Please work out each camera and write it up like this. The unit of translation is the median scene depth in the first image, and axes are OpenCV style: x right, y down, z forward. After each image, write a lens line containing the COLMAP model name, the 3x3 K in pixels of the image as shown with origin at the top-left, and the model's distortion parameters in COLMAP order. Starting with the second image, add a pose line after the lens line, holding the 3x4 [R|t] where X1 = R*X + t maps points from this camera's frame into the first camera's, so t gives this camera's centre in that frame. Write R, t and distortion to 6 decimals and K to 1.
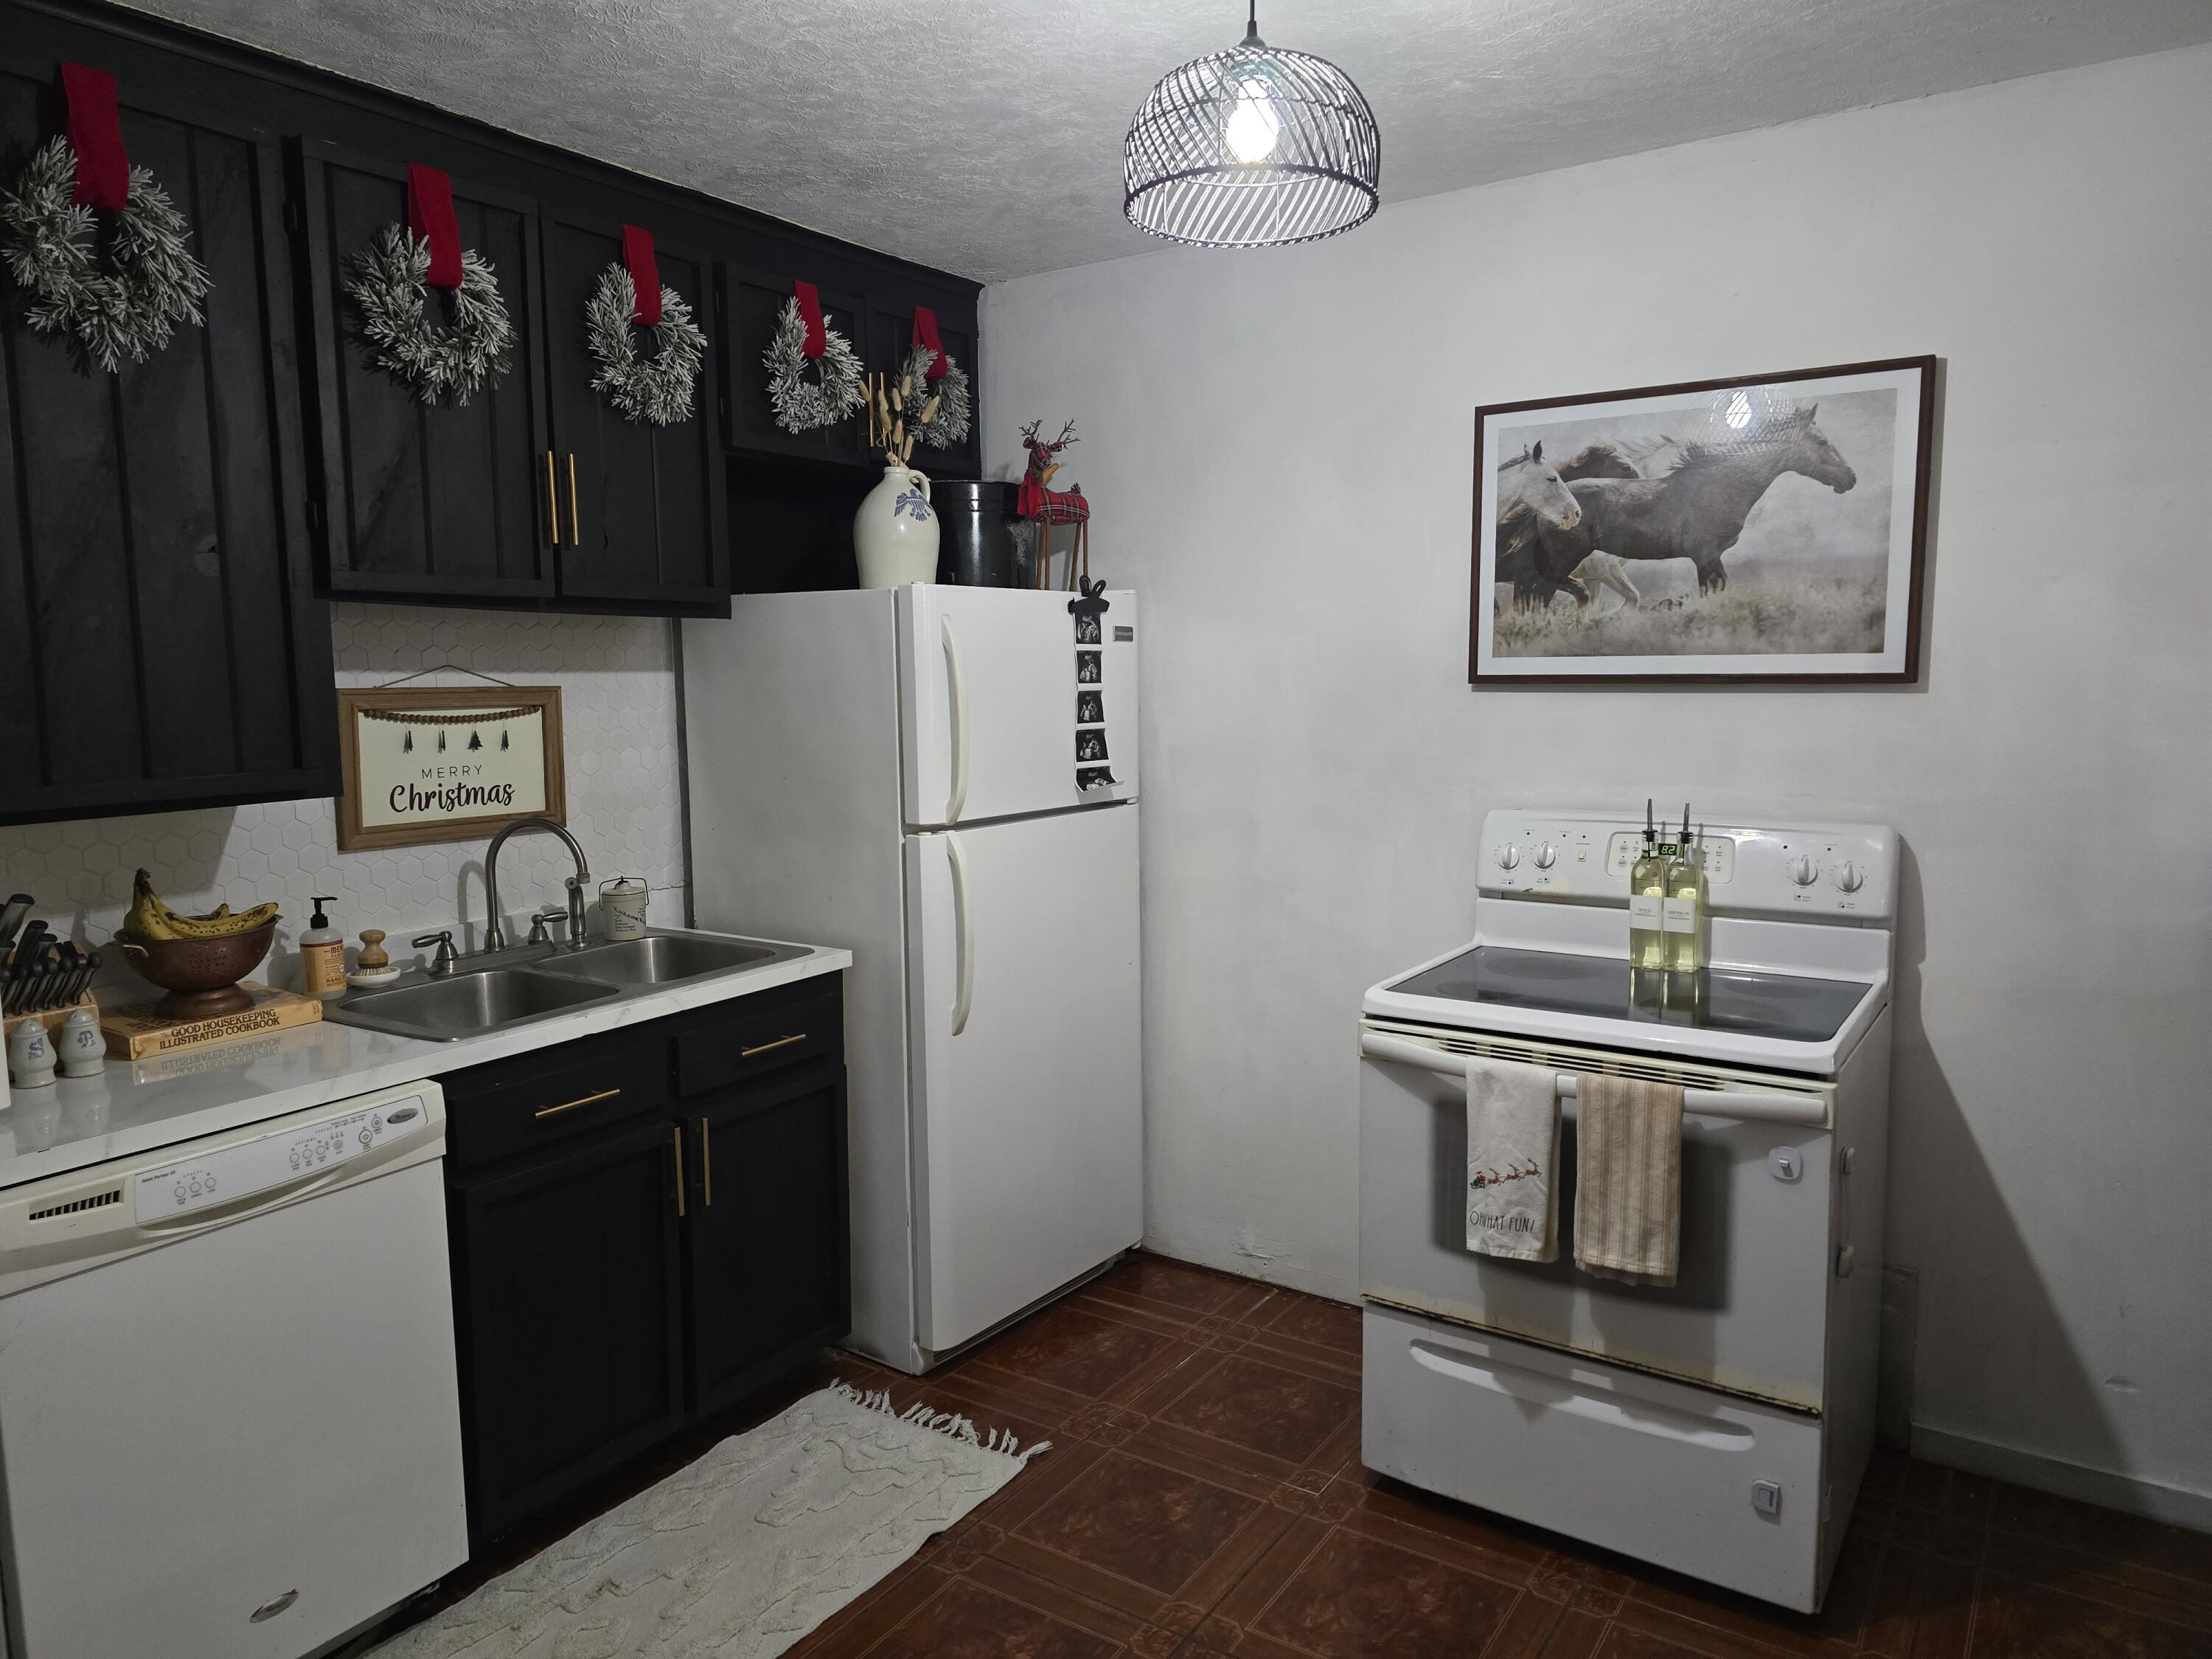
lens RADIAL K [[1479.6, 0, 1122.4], [0, 1479.6, 821.1], [0, 0, 1]] dist [0.063048, -0.050428]
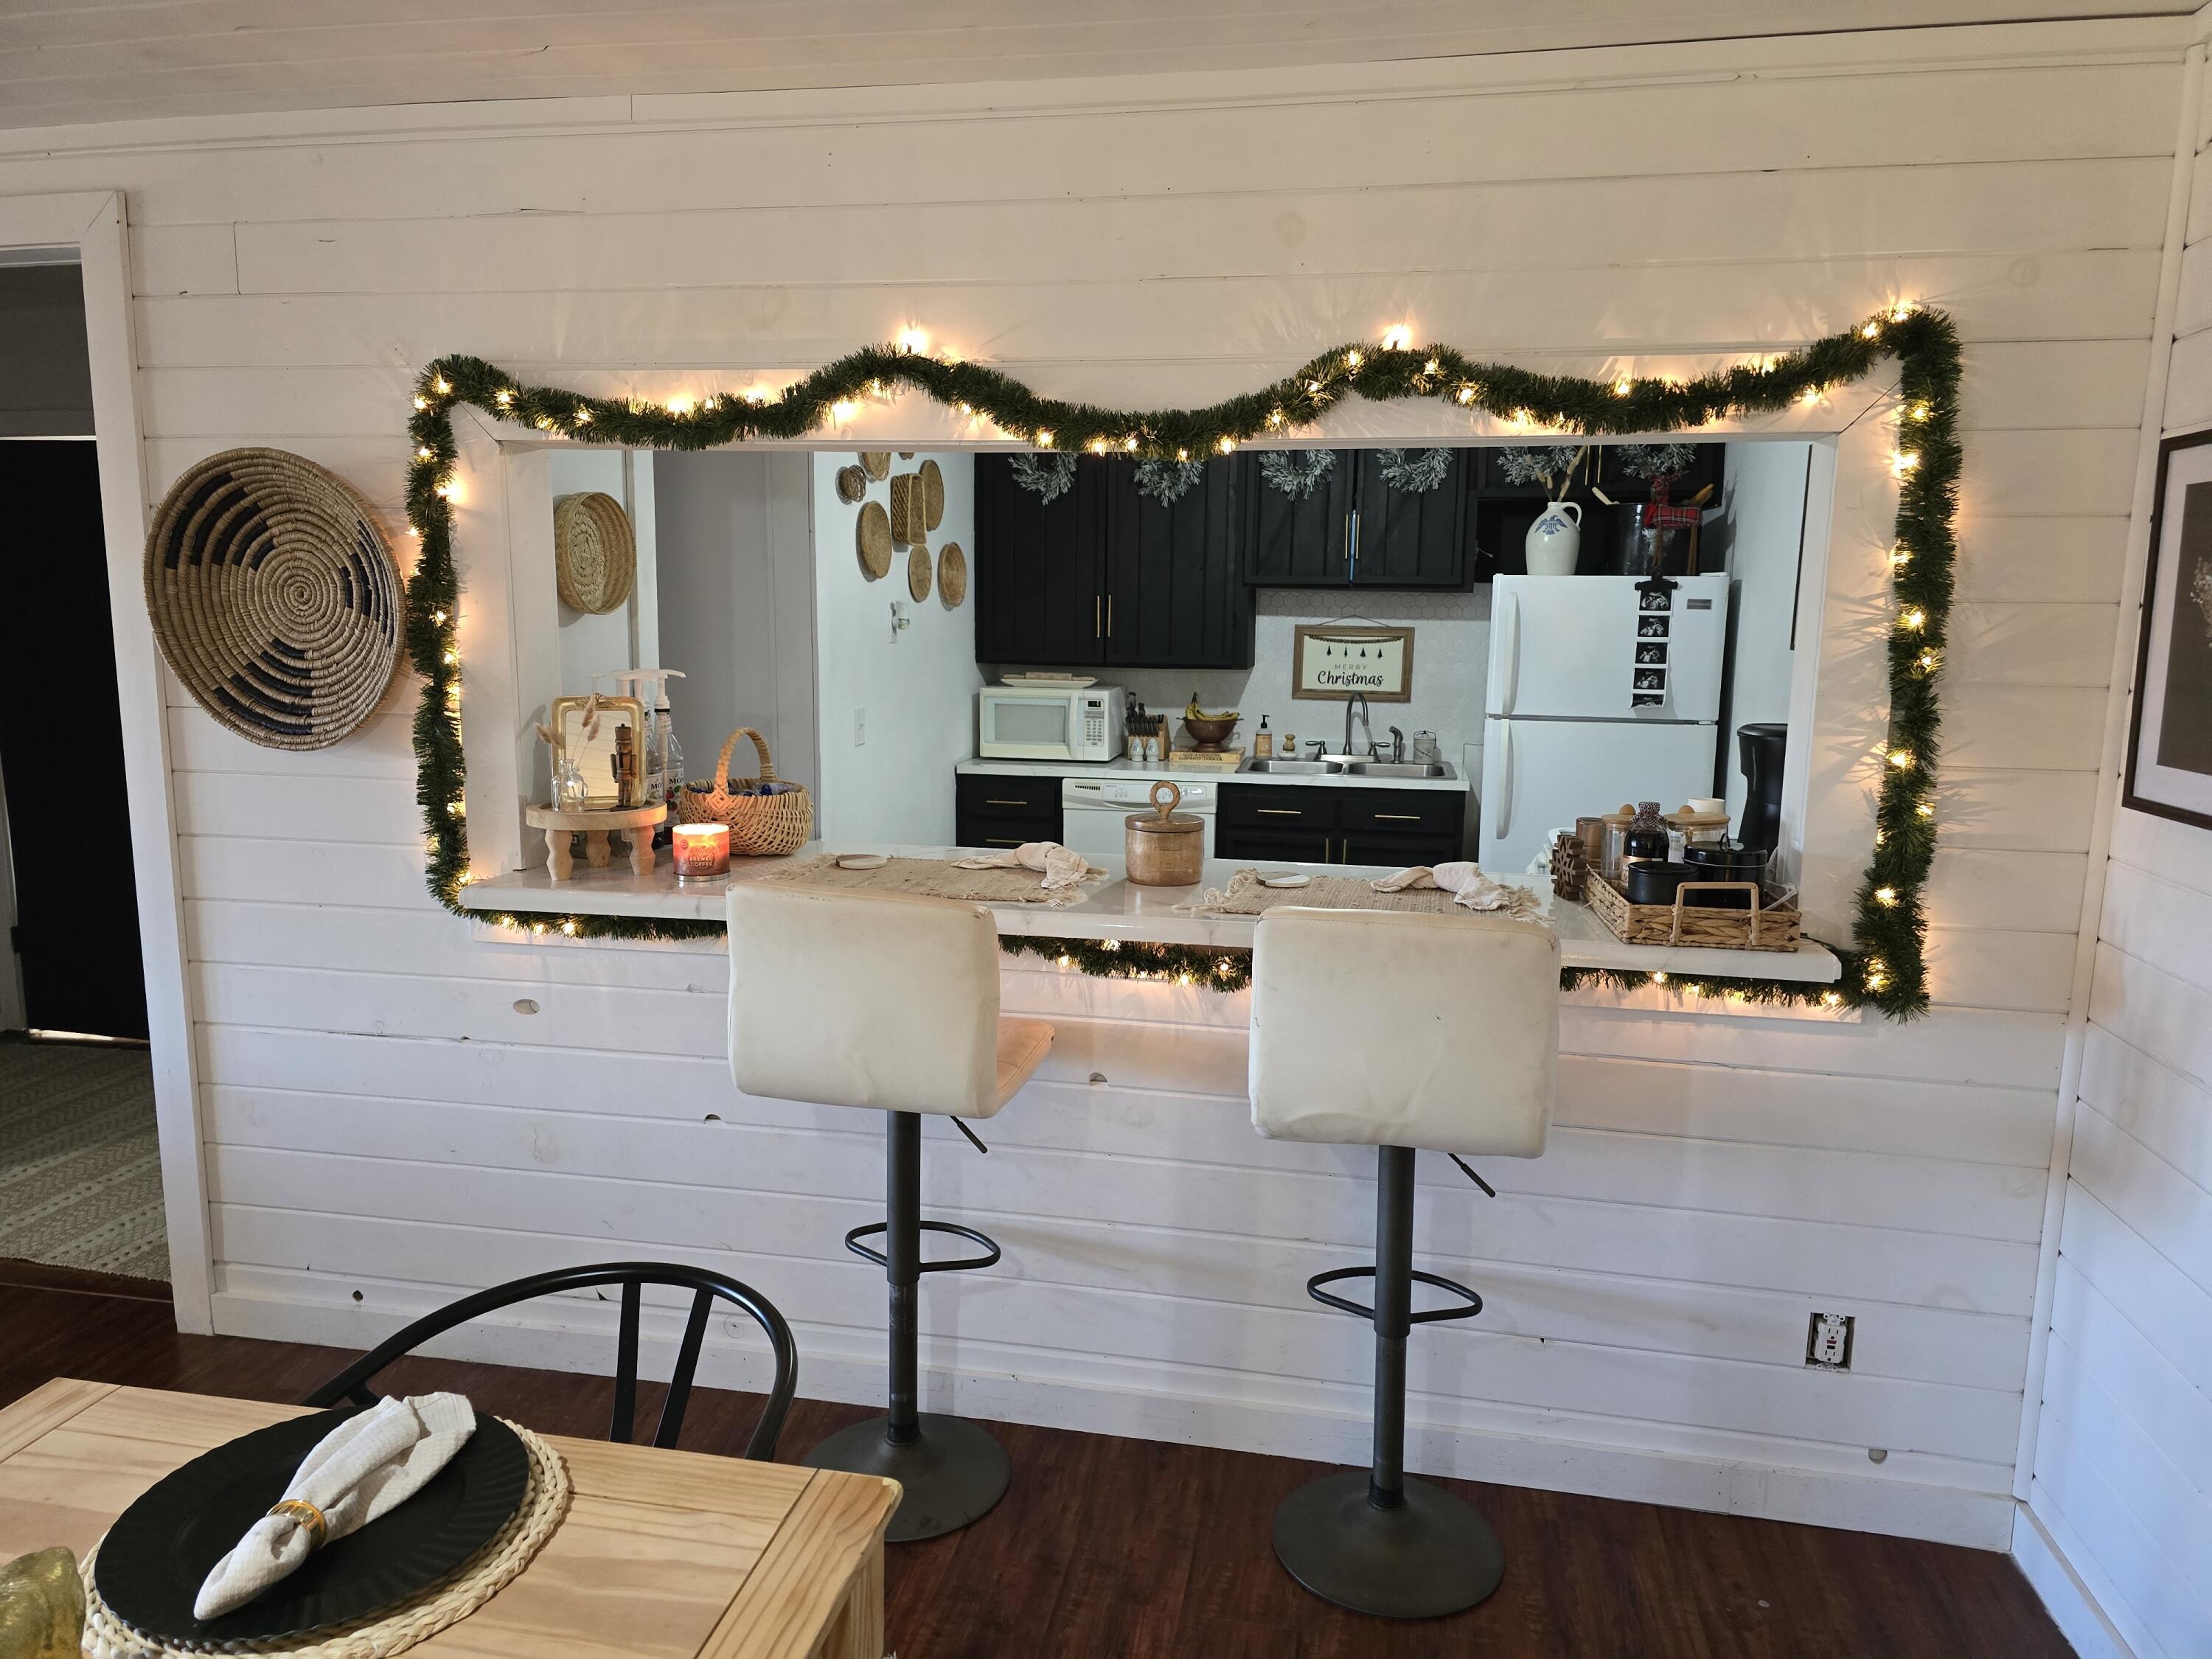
lens RADIAL K [[1479.6, 0, 1122.4], [0, 1479.6, 821.1], [0, 0, 1]] dist [0.063048, -0.050428]
pose [[0.384105, 0.154619, -0.910251, 1.255859], [-0.118071, 0.986009, 0.117664, -0.025484], [0.915709, 0.062279, 0.396987, -0.084238]]
